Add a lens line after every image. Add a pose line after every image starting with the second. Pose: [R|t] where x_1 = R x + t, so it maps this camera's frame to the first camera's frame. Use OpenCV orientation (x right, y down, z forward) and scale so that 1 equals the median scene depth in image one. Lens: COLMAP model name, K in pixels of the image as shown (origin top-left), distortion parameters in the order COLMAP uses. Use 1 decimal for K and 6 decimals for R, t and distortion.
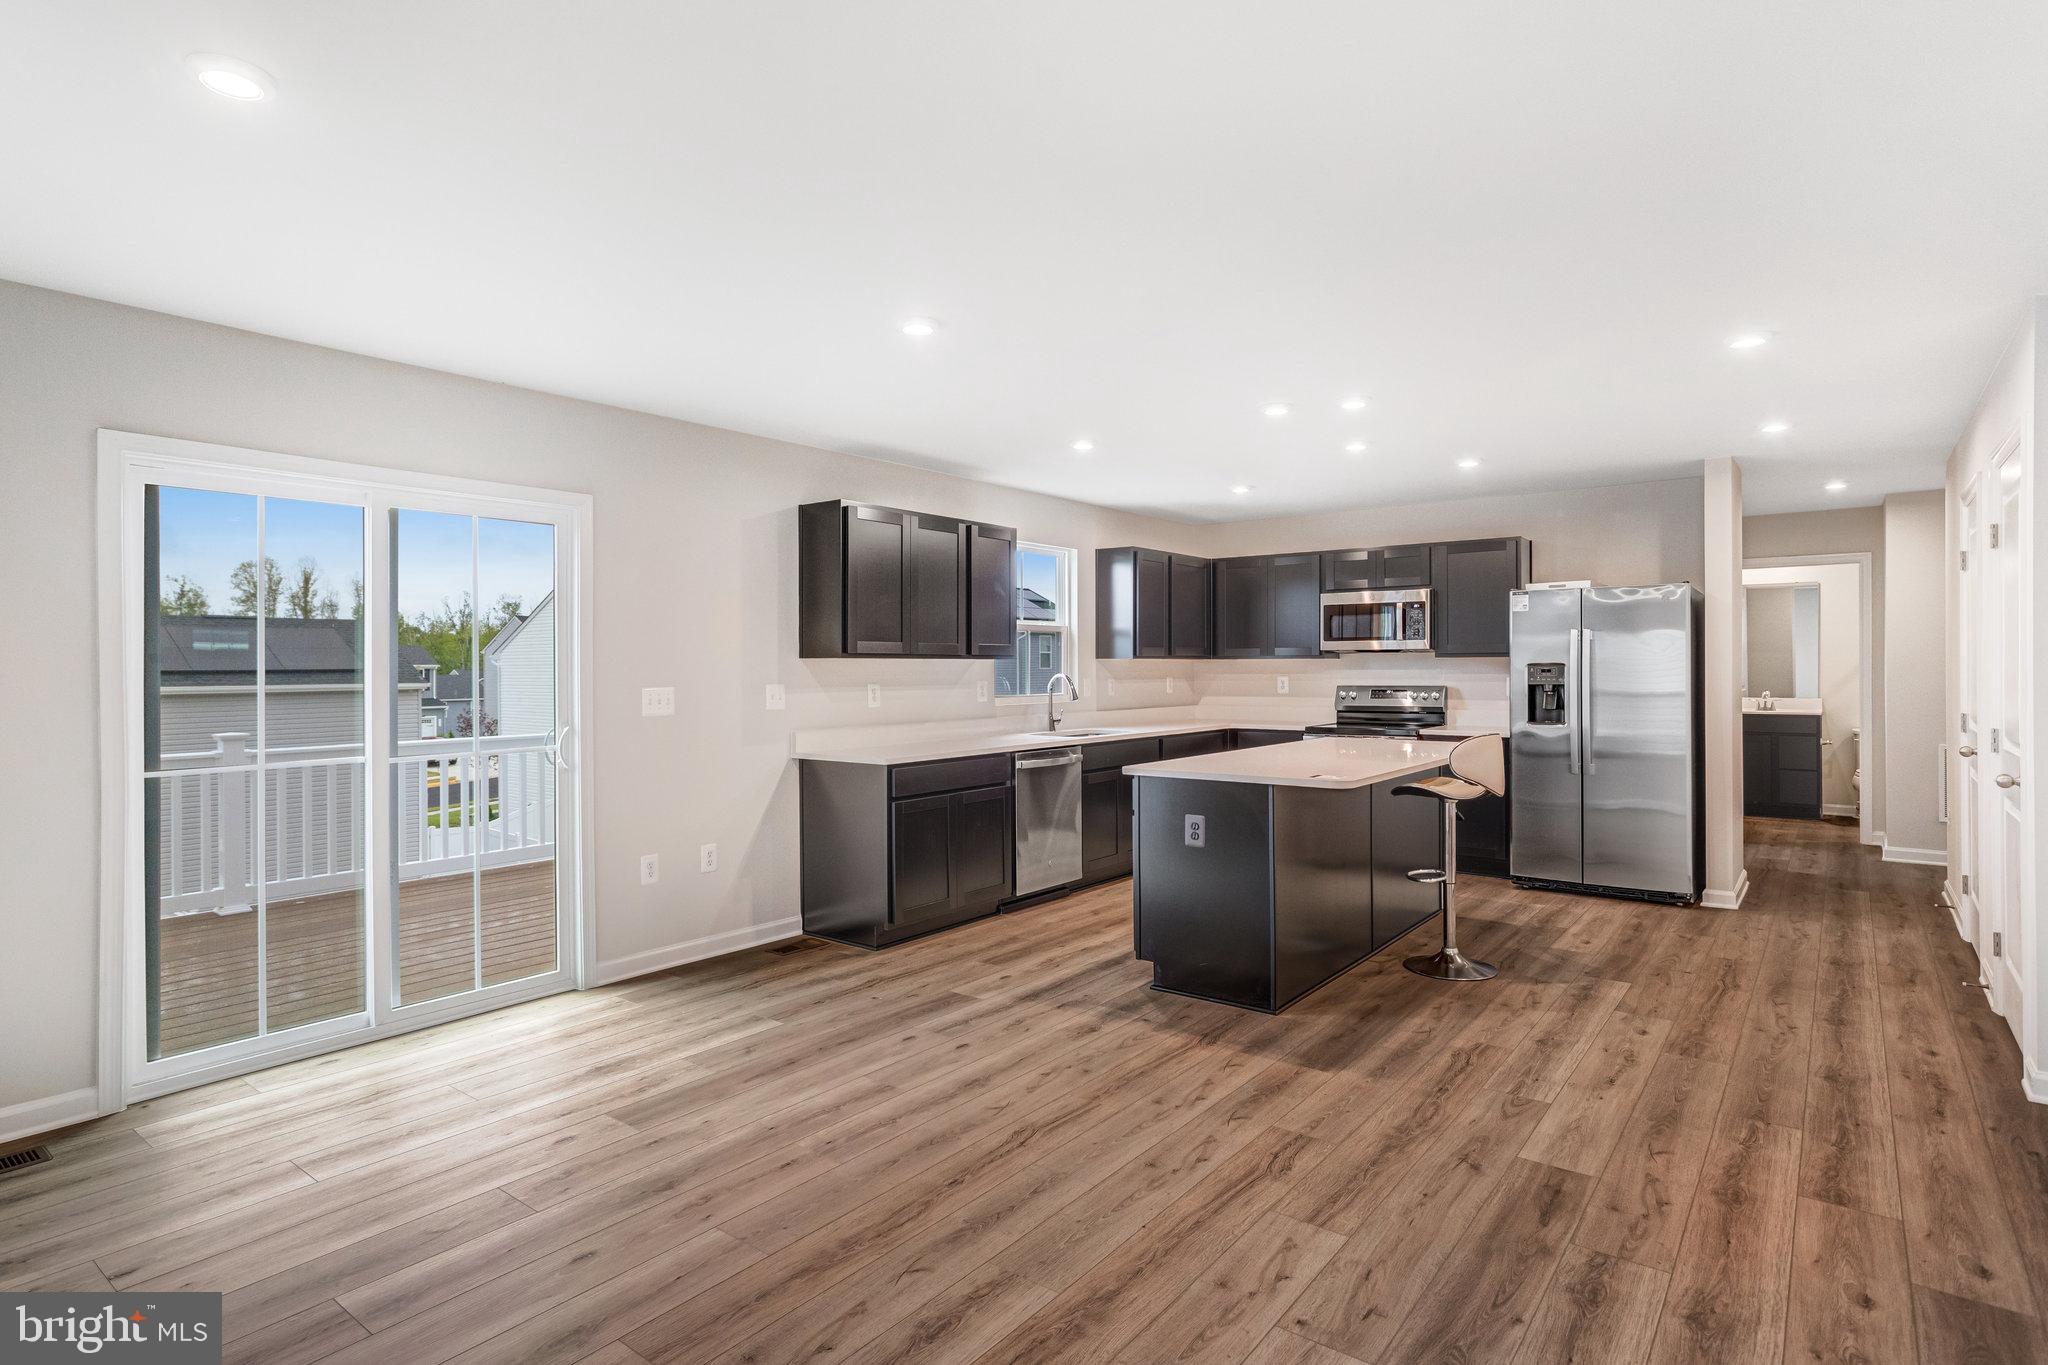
lens RADIAL K [[1070.0, 0, 1024.0], [0, 1070.0, 682.5], [0, 0, 1]] dist [0.000226, -0.000034]
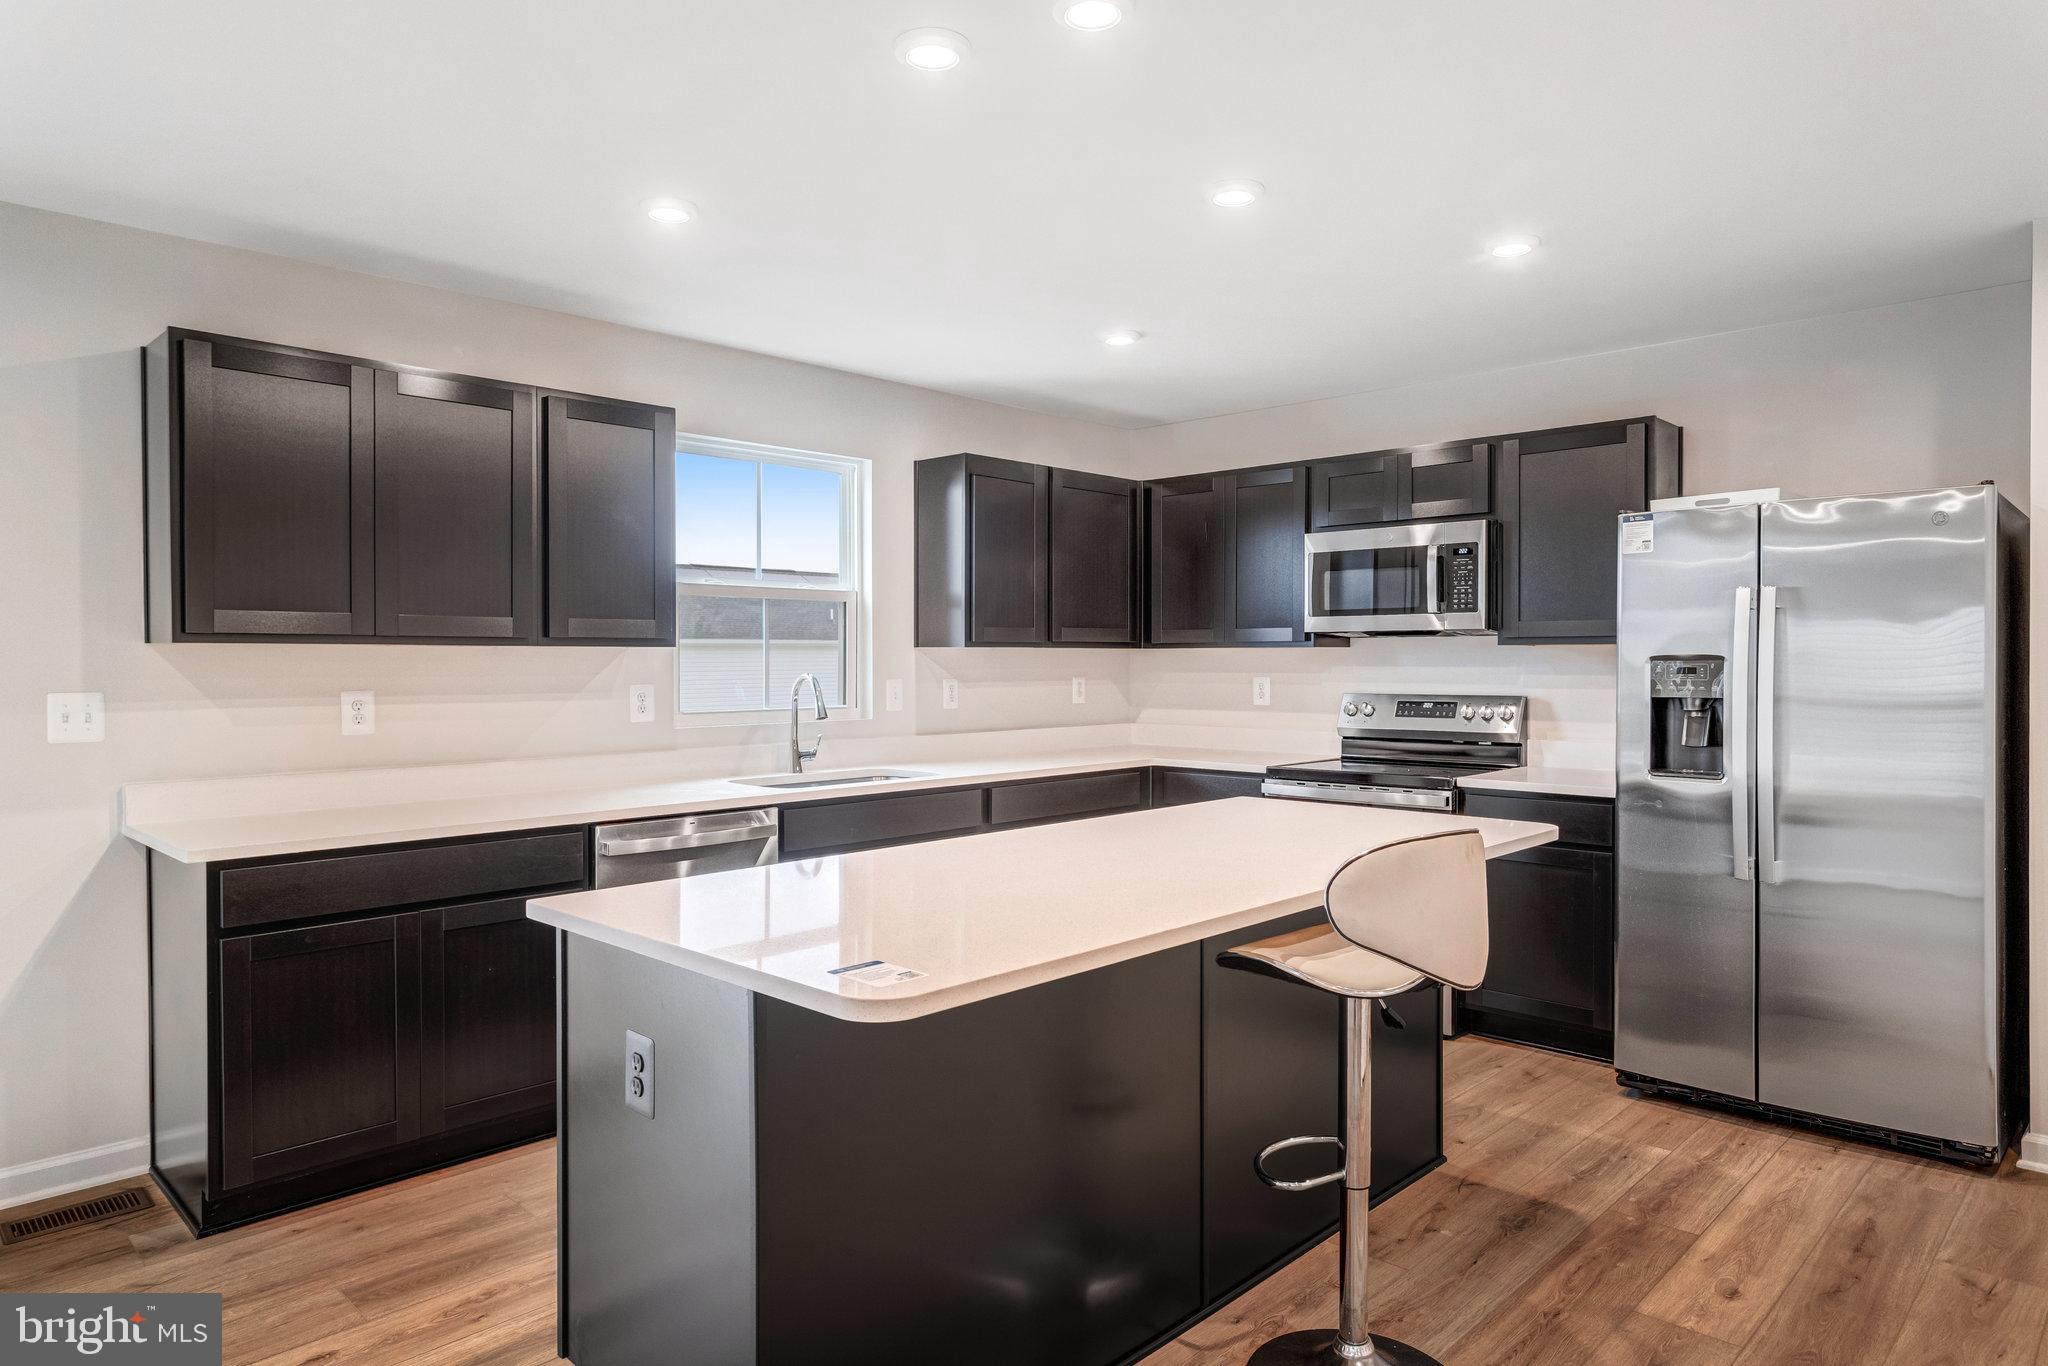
lens RADIAL K [[1246.6, 0, 1024.2], [0, 1246.6, 689.4], [0, 0, 1]] dist [0.001350, 0.002489]
pose [[0.993734, 0.004667, -0.111669, 0.231053], [-0.003649, 0.999950, 0.009320, -0.006053], [0.111707, -0.008854, 0.993702, 0.362917]]
